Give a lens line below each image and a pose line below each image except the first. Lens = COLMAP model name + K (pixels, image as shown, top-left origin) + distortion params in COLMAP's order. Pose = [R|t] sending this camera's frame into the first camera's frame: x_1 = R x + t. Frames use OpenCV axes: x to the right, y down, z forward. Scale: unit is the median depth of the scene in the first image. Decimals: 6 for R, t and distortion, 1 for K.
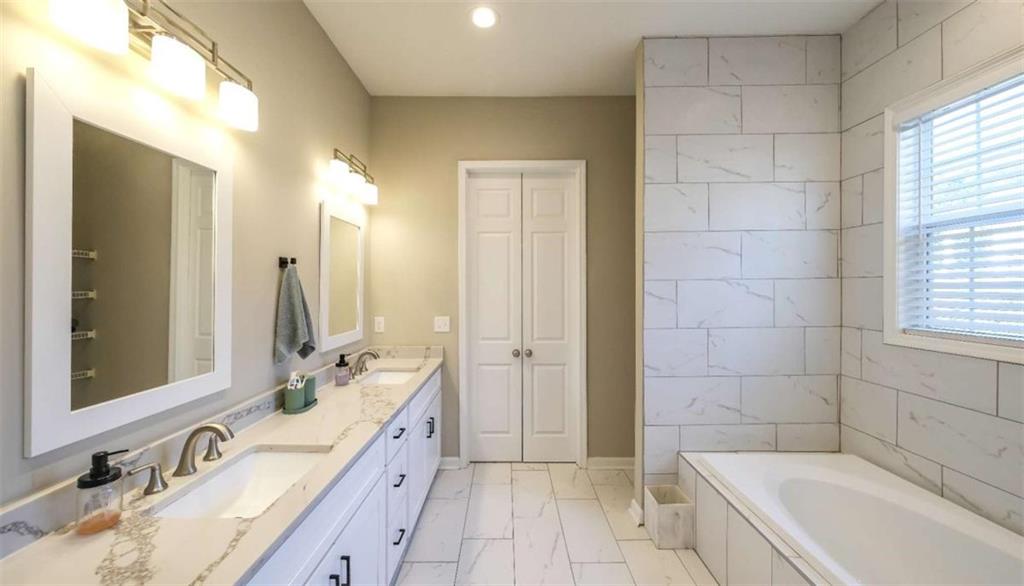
lens RADIAL K [[365.4, 0, 513.5], [0, 365.4, 289.2], [0, 0, 1]] dist [-0.001133, 0.000093]
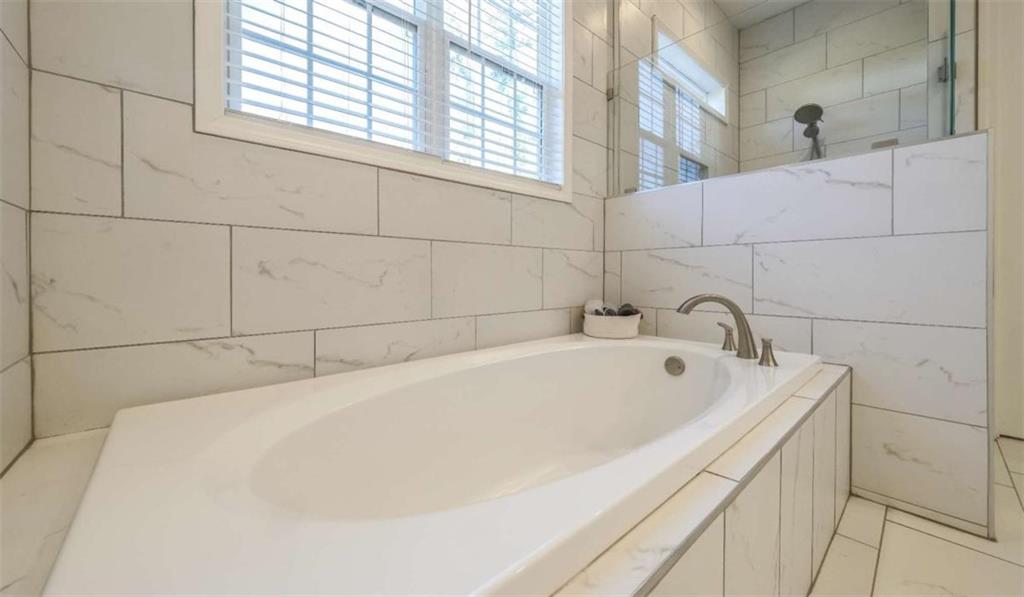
lens RADIAL K [[369.1, 0, 492.7], [0, 369.1, 278.0], [0, 0, 1]] dist [-0.005903, 0.000044]
pose [[-0.647632, -0.008060, 0.761911, 0.530103], [-0.004124, 0.999966, 0.007073, 0.427446], [-0.761942, 0.001439, -0.647644, 1.312625]]
